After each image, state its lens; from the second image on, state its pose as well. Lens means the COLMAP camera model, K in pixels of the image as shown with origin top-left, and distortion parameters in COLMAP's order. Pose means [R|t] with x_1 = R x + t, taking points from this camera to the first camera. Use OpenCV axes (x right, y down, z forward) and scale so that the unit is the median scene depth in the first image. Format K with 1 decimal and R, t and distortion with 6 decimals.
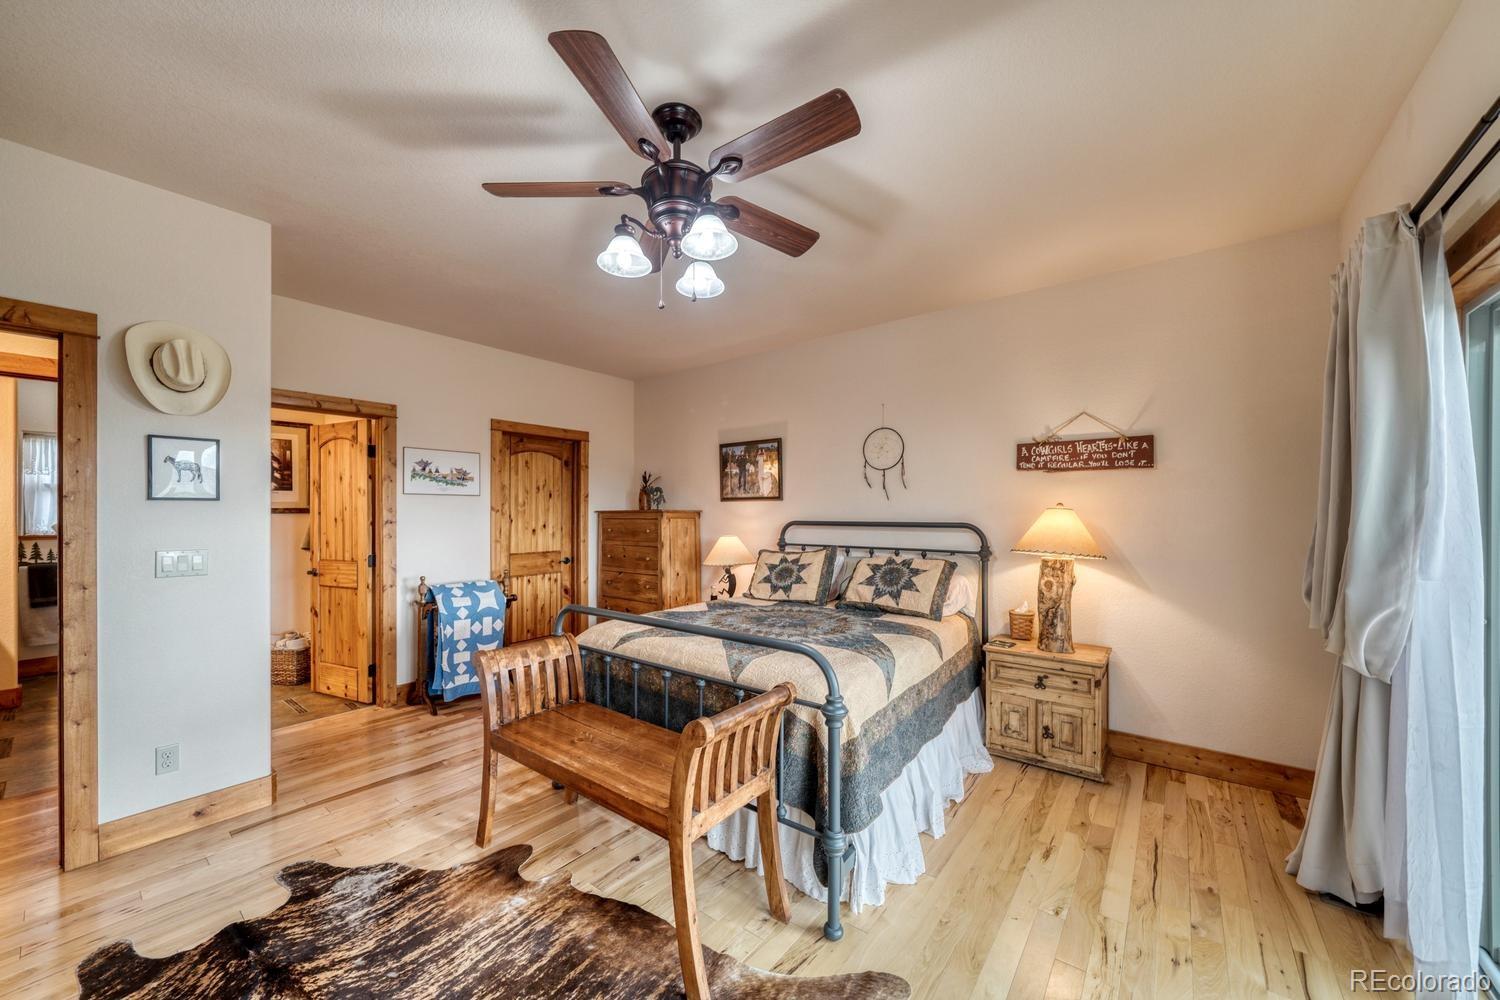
lens RADIAL K [[545.1, 0, 742.2], [0, 545.1, 512.0], [0, 0, 1]] dist [-0.000031, 0.000026]
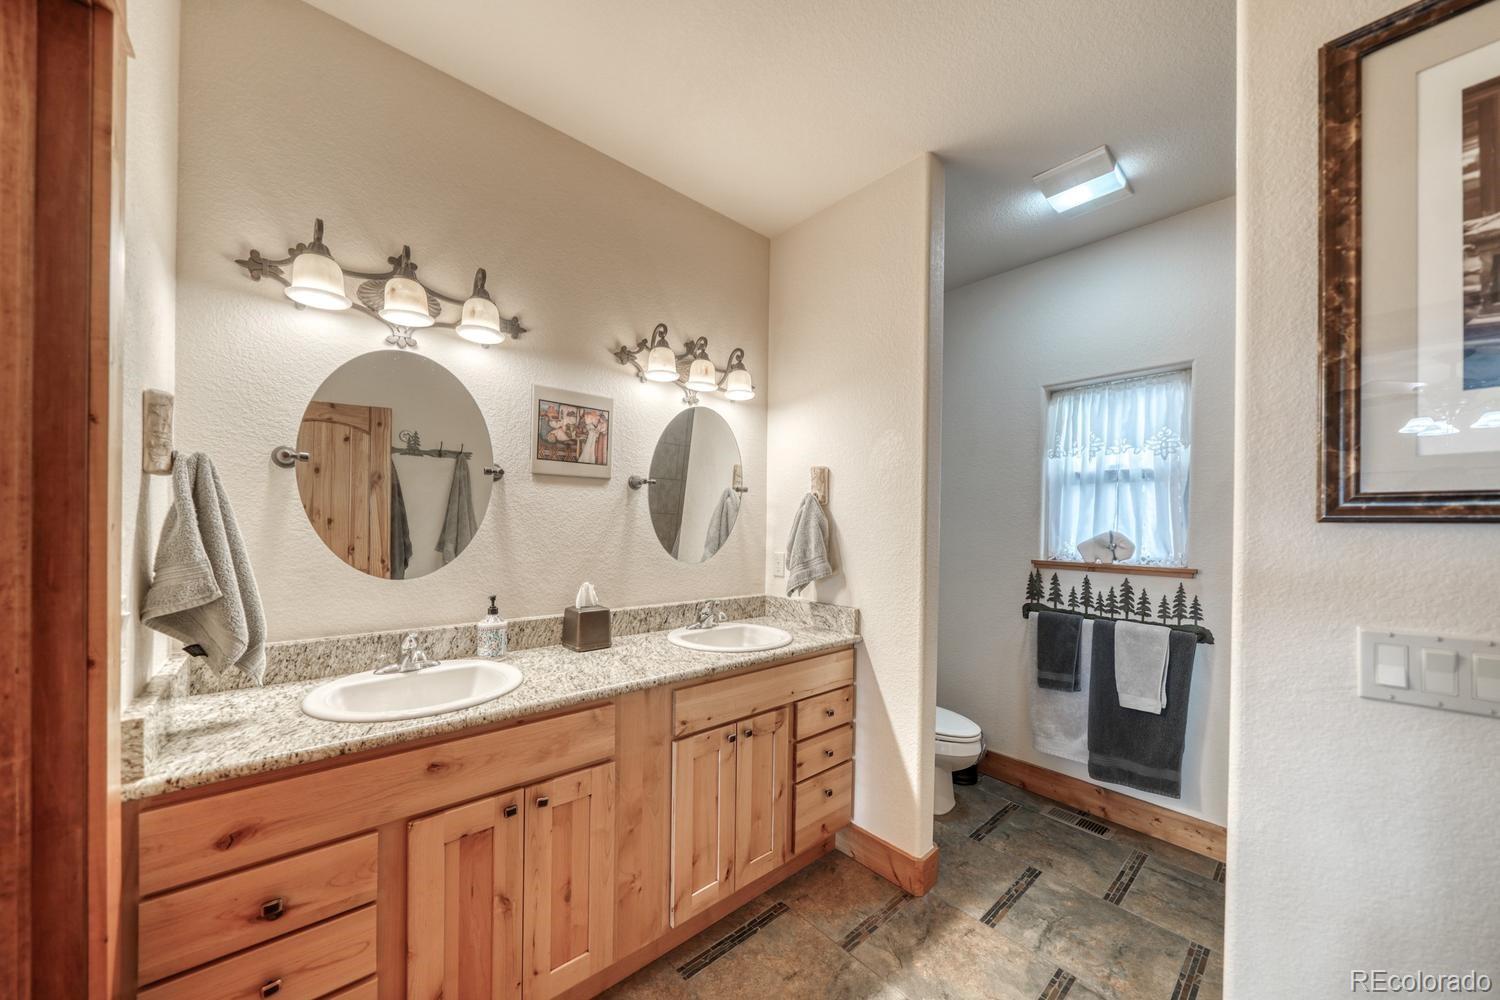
lens RADIAL K [[526.1, 0, 744.1], [0, 526.1, 534.9], [0, 0, 1]] dist [-0.001734, -0.000016]
pose [[-0.180639, 0.022137, -0.983300, -0.689306], [-0.008826, 0.999670, 0.024127, 0.004069], [0.983510, 0.013036, -0.180384, 0.780686]]
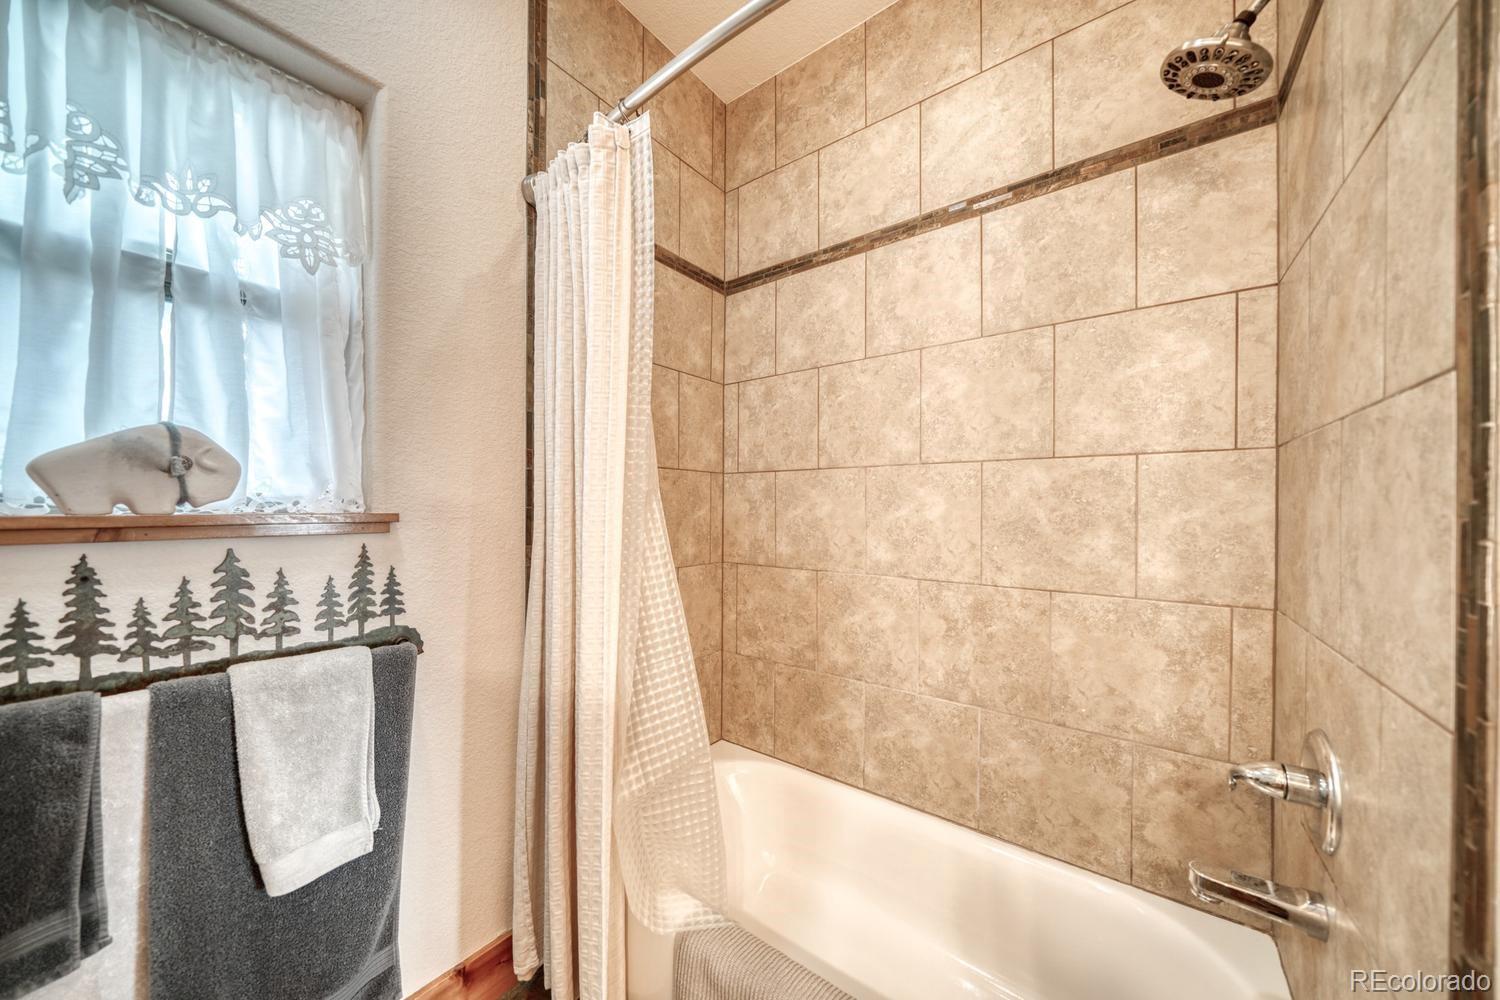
lens RADIAL K [[512.6, 0, 743.5], [0, 512.6, 509.1], [0, 0, 1]] dist [-0.006447, 0.000014]
pose [[0.999834, -0.002282, 0.018070, -1.080815], [0.002235, 0.999994, 0.002609, 0.041140], [-0.018076, -0.002568, 0.999833, 0.865093]]
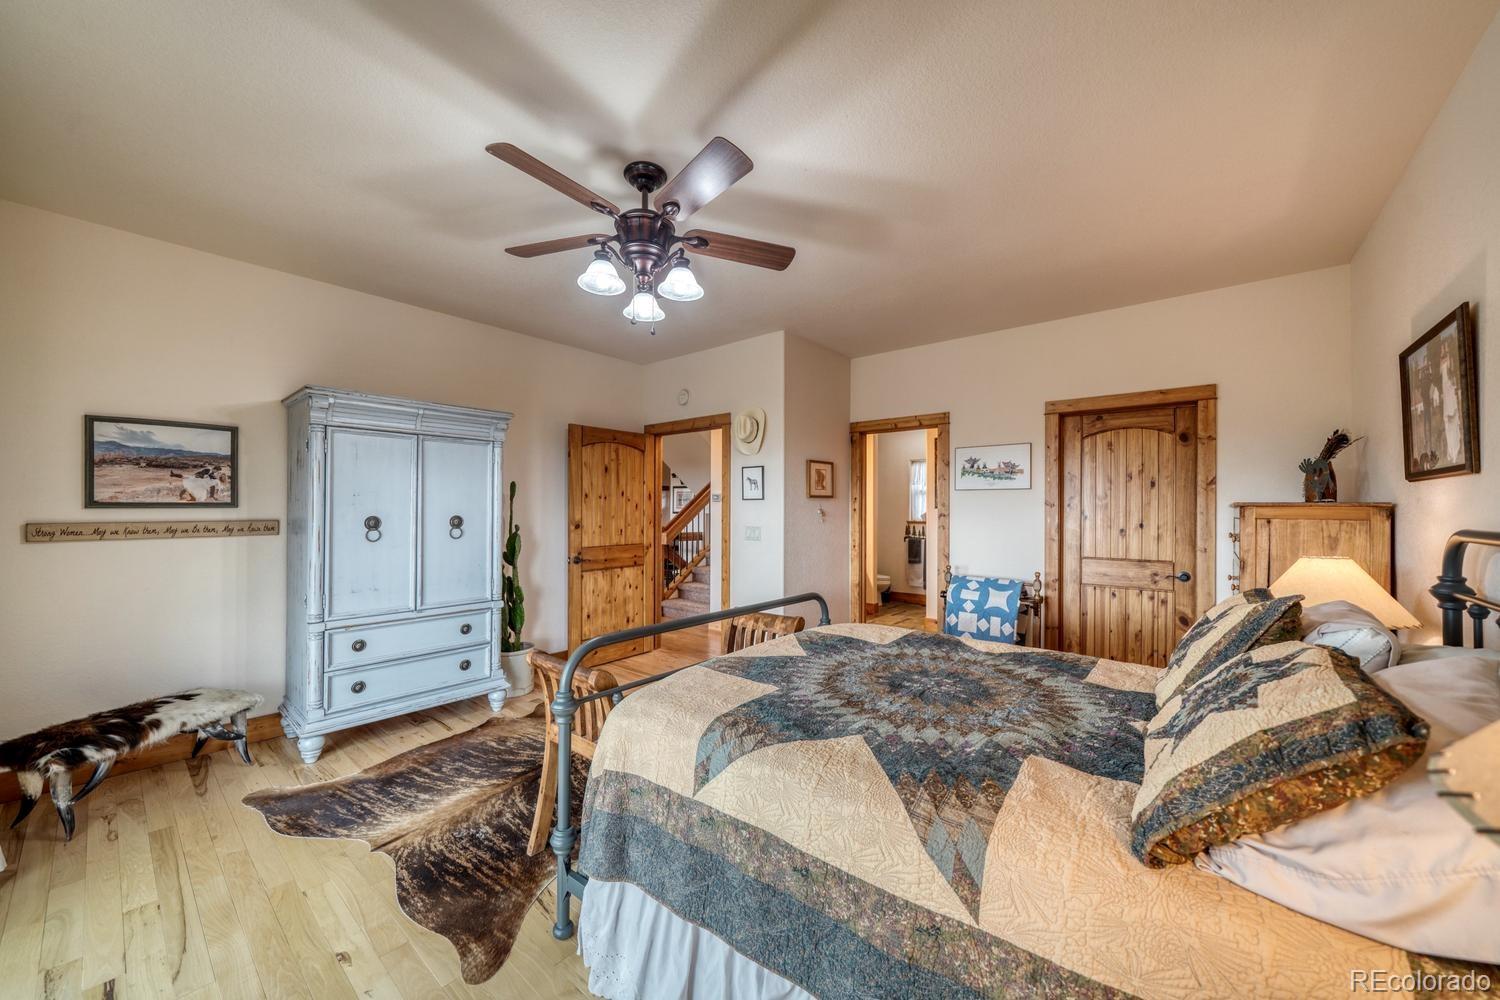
lens RADIAL K [[547.4, 0, 741.6], [0, 547.4, 503.3], [0, 0, 1]] dist [0.000450, 0.000094]
pose [[-0.026994, -0.008962, -0.999595, 0.437420], [-0.003053, 0.999956, -0.008883, 0.004121], [0.999631, 0.002812, -0.027020, 0.511742]]
